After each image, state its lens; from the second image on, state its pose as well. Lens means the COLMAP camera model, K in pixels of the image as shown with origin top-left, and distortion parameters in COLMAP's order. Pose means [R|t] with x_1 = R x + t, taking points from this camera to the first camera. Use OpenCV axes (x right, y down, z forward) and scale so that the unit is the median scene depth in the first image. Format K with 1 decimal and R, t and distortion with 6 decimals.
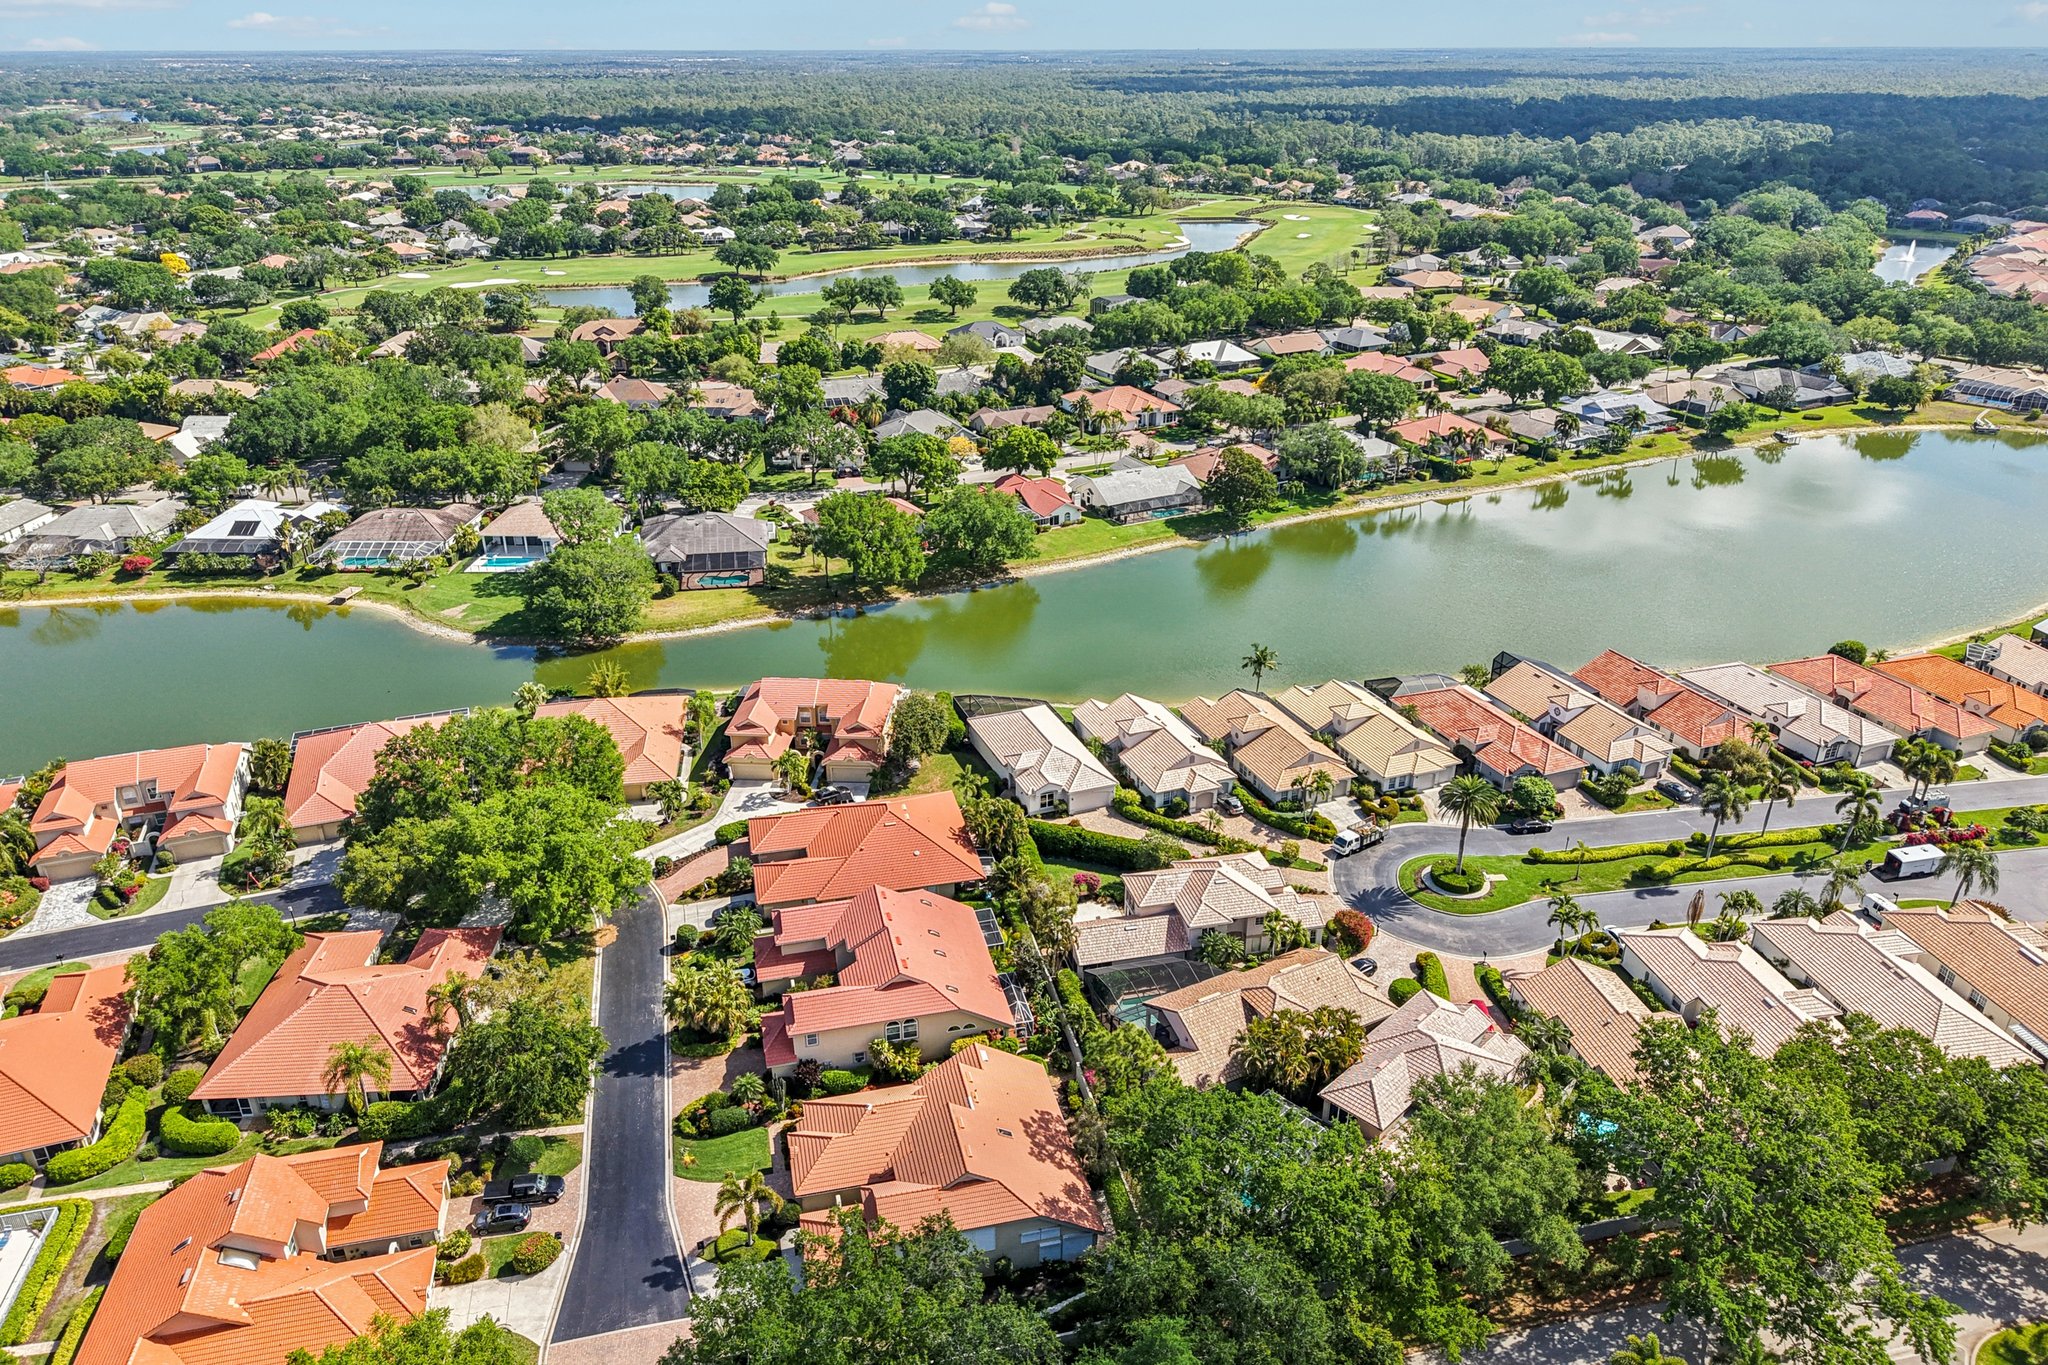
lens RADIAL K [[1370.0, 0, 1016.2], [0, 1370.0, 678.0], [0, 0, 1]] dist [0.043338, -0.065976]
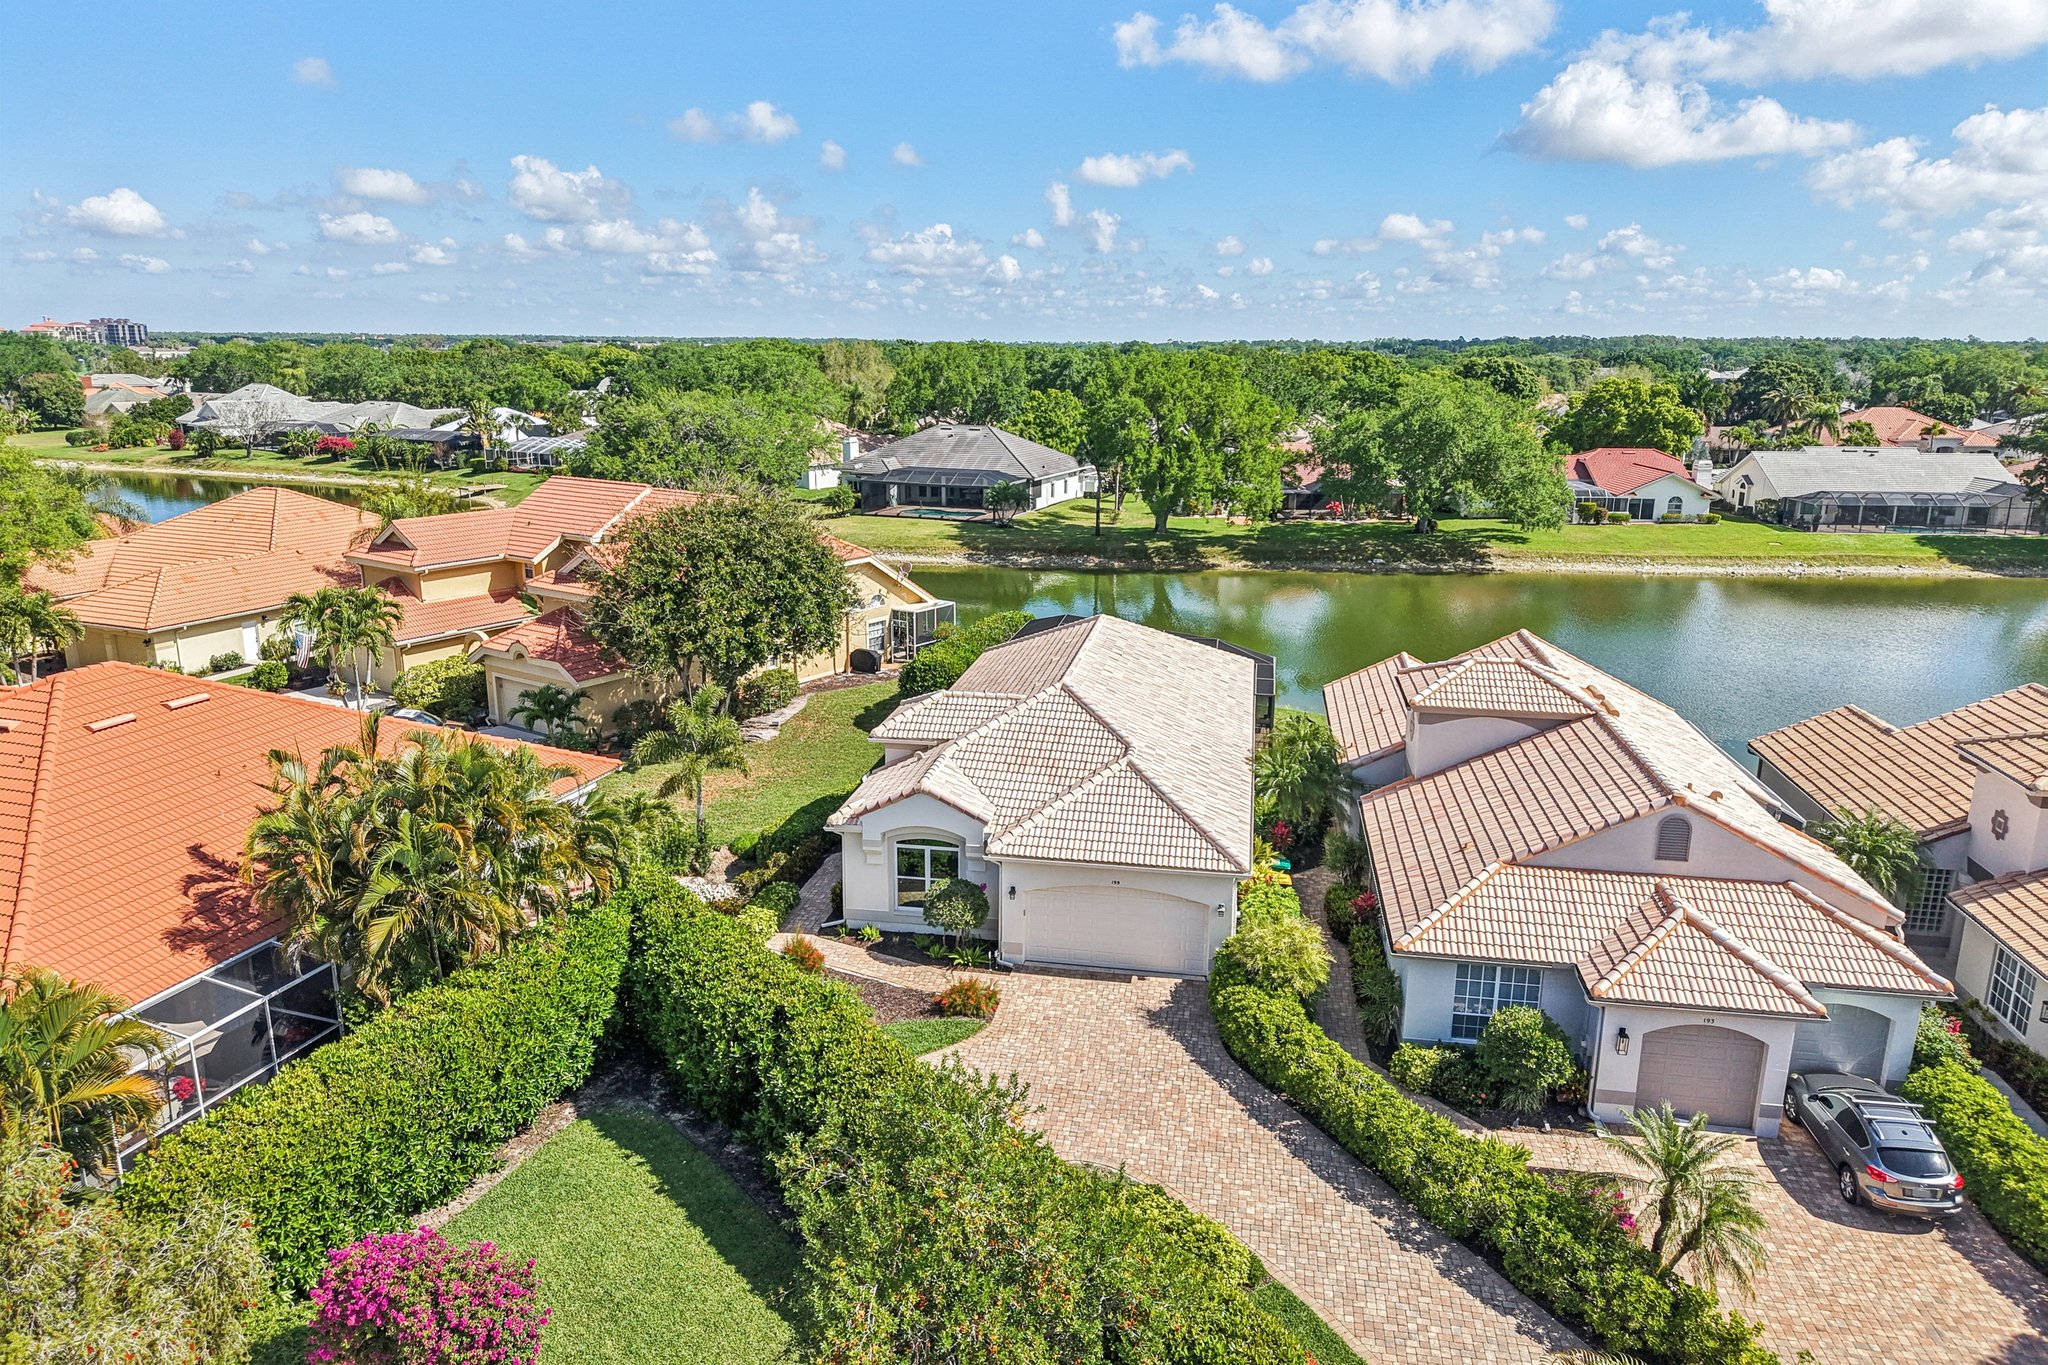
lens RADIAL K [[1360.2, 0, 1017.8], [0, 1360.2, 681.8], [0, 0, 1]] dist [0.029946, -0.032162]
pose [[0.854747, 0.131634, -0.502075, 0.138970], [-0.221126, 0.967484, -0.122796, 0.078864], [0.469585, 0.215981, 0.856062, 0.776576]]
